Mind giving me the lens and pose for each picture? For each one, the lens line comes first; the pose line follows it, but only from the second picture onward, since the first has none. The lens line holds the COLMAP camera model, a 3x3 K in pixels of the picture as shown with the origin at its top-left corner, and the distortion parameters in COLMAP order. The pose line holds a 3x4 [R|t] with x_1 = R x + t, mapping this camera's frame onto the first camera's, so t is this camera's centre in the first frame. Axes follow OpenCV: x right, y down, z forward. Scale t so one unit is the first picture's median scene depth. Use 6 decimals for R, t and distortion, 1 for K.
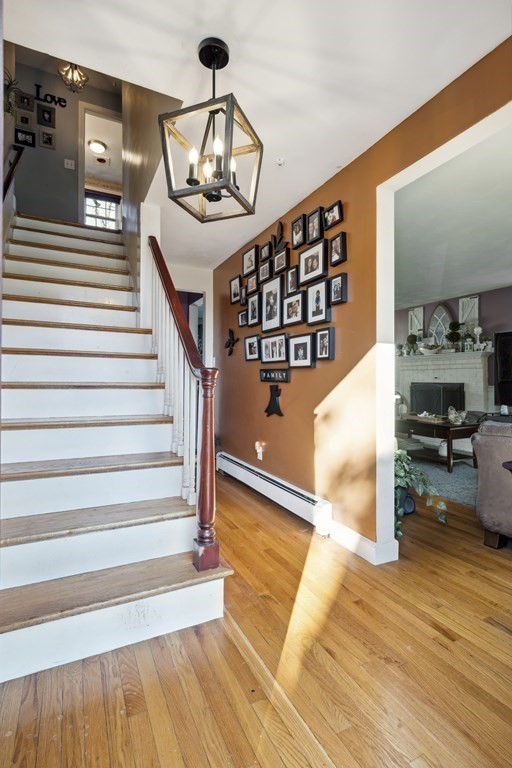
lens RADIAL K [[371.0, 0, 256.5], [0, 371.0, 377.6], [0, 0, 1]] dist [0.001839, 0.000158]
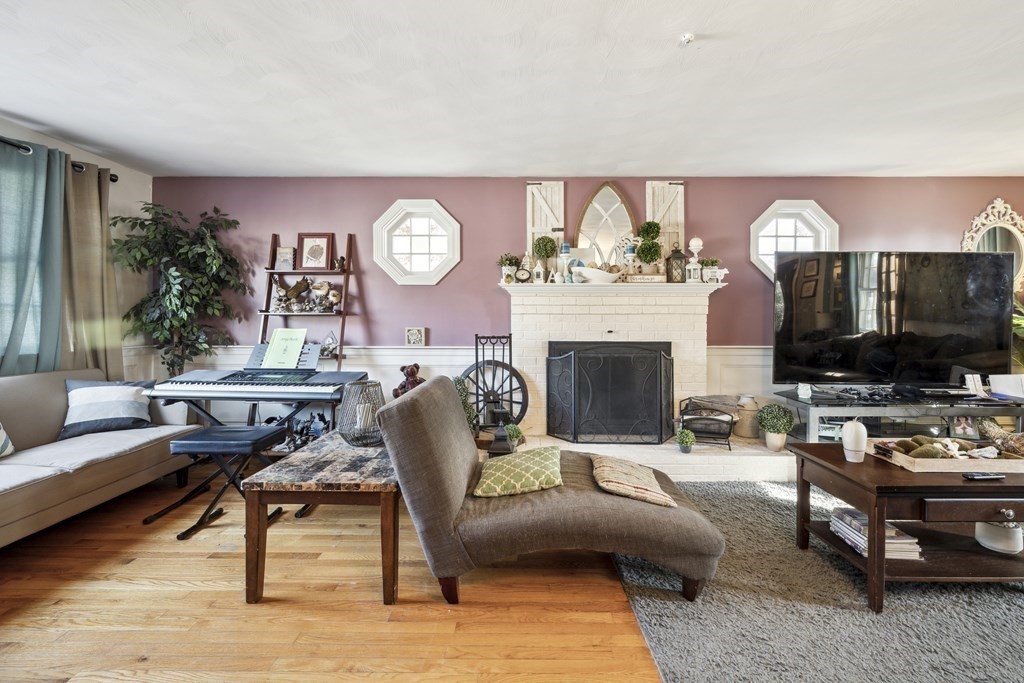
lens RADIAL K [[437.1, 0, 513.6], [0, 437.1, 323.5], [0, 0, 1]] dist [0.000061, 0.000284]
pose [[0.451885, -0.017843, 0.891898, -0.093341], [-0.005900, 0.999718, 0.022989, -0.023228], [-0.892056, -0.015651, 0.451653, 0.888700]]
